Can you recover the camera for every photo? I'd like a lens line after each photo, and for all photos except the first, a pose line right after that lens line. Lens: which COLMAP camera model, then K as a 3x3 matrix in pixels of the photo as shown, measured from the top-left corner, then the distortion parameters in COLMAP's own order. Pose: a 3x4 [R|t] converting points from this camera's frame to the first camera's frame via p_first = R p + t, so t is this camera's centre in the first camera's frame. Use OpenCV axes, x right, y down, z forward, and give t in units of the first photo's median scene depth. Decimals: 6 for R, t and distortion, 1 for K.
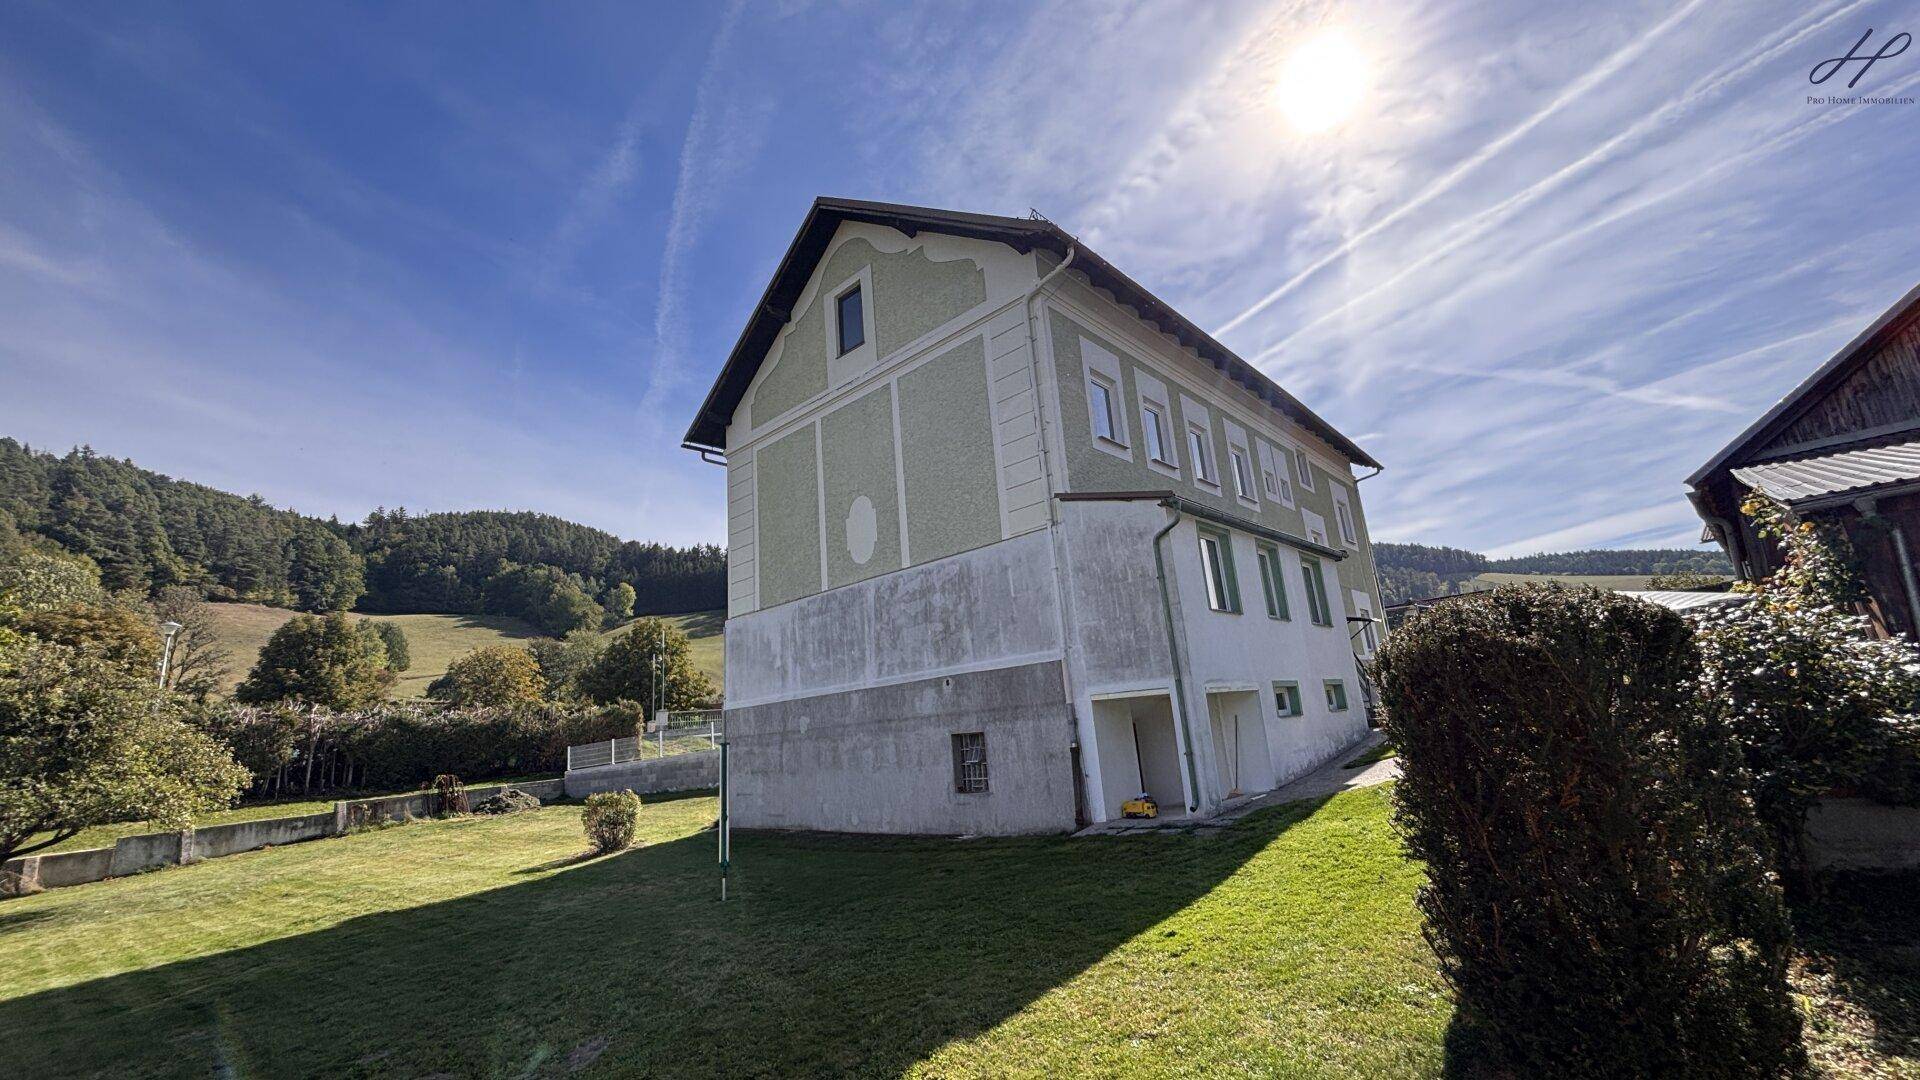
lens RADIAL K [[766.4, 0, 954.8], [0, 766.4, 532.2], [0, 0, 1]] dist [0.015268, -0.000284]
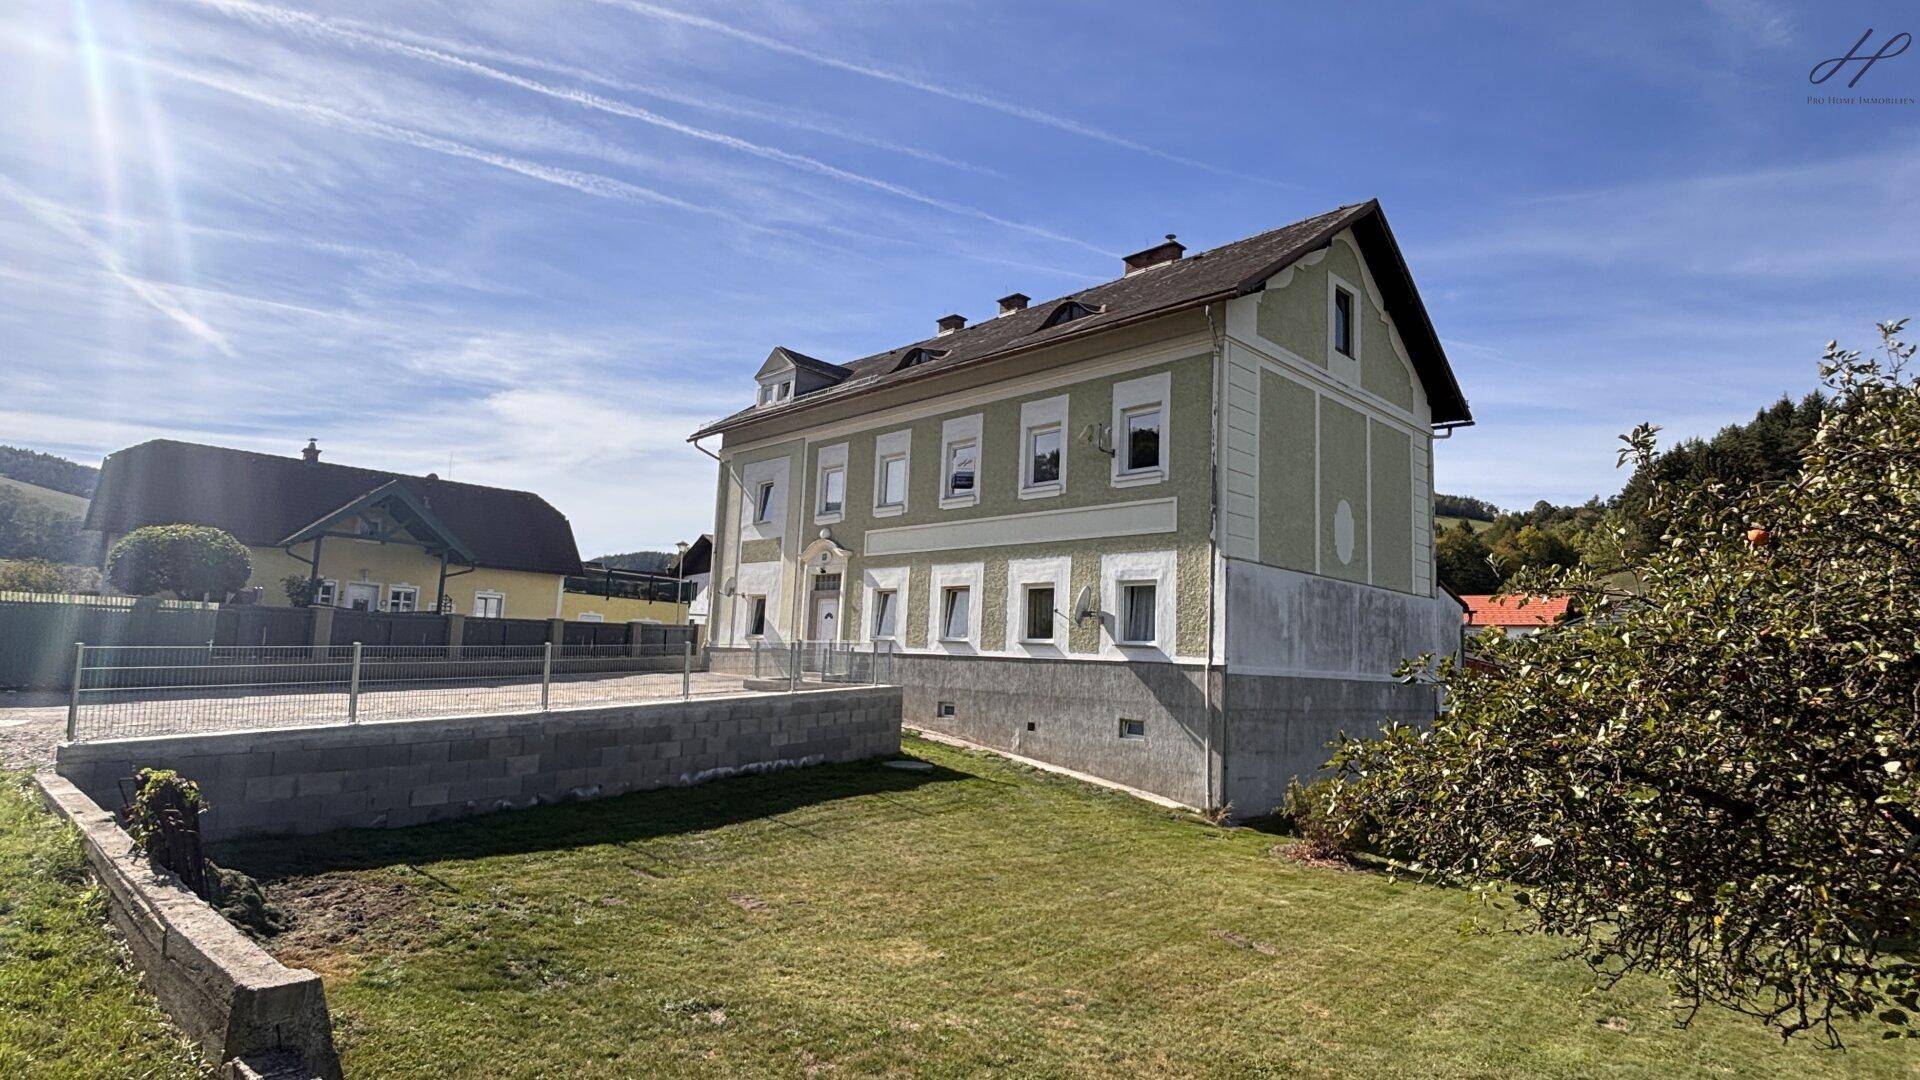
lens RADIAL K [[973.7, 0, 952.2], [0, 973.7, 538.2], [0, 0, 1]] dist [0.006959, -0.001513]
pose [[0.064219, 0.212694, 0.975006, -1.519755], [-0.300188, 0.935889, -0.184389, 0.430102], [-0.951716, -0.280844, 0.123950, 1.379085]]
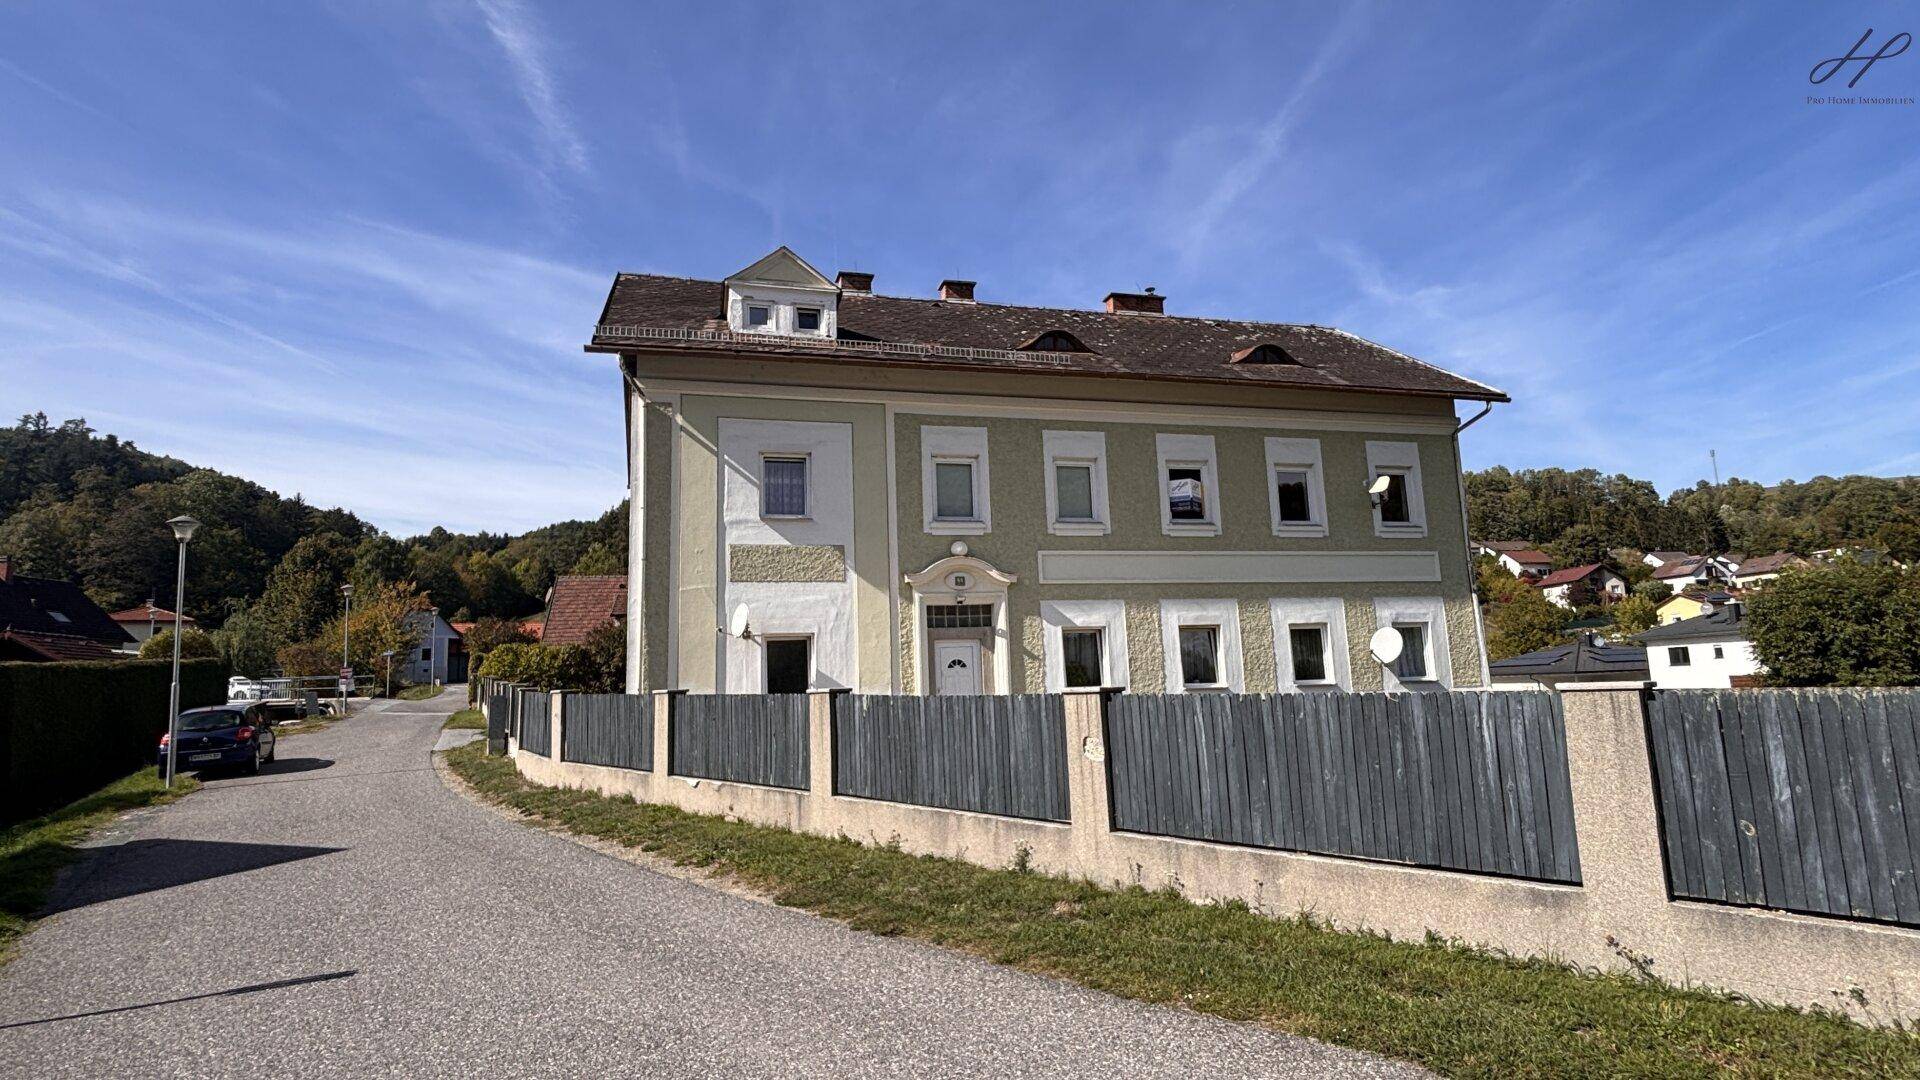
lens RADIAL K [[973.7, 0, 952.2], [0, 973.7, 538.2], [0, 0, 1]] dist [0.006959, -0.001513]
pose [[-0.833166, 0.195393, 0.517354, -0.479000], [-0.036696, 0.913908, -0.404260, 0.661155], [-0.551804, -0.355800, -0.754267, 2.761121]]
